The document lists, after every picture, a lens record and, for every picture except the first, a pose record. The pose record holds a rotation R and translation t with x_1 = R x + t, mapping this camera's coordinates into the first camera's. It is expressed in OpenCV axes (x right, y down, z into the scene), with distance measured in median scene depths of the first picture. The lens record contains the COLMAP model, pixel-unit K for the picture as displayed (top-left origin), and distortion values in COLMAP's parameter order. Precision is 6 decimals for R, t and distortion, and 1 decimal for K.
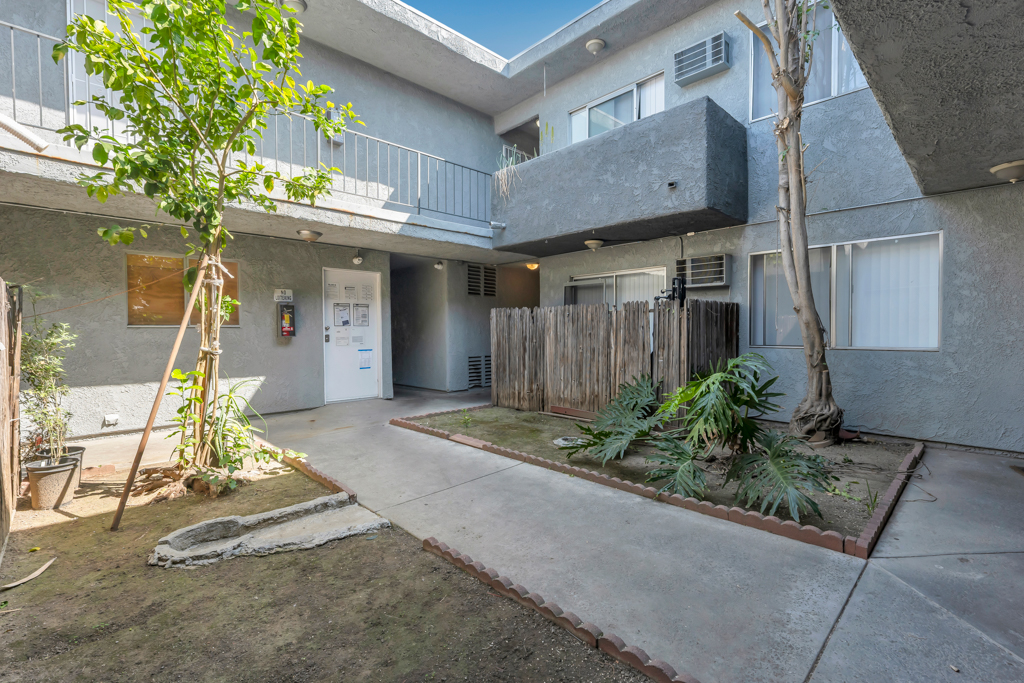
lens RADIAL K [[469.0, 0, 510.7], [0, 469.0, 337.4], [0, 0, 1]] dist [0.002521, -0.000695]
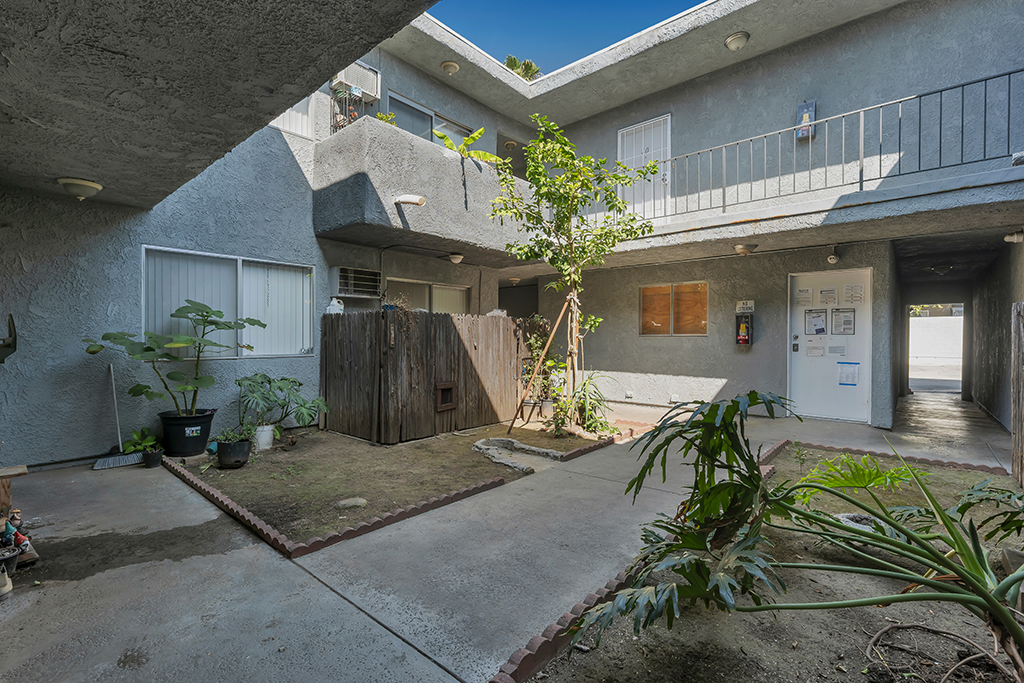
lens RADIAL K [[469.0, 0, 510.7], [0, 469.0, 337.4], [0, 0, 1]] dist [0.002521, -0.000695]
pose [[0.070855, 0.006309, -0.997467, 0.616488], [-0.020008, 0.999788, 0.004903, -0.014012], [0.997286, 0.019610, 0.070967, 0.427314]]
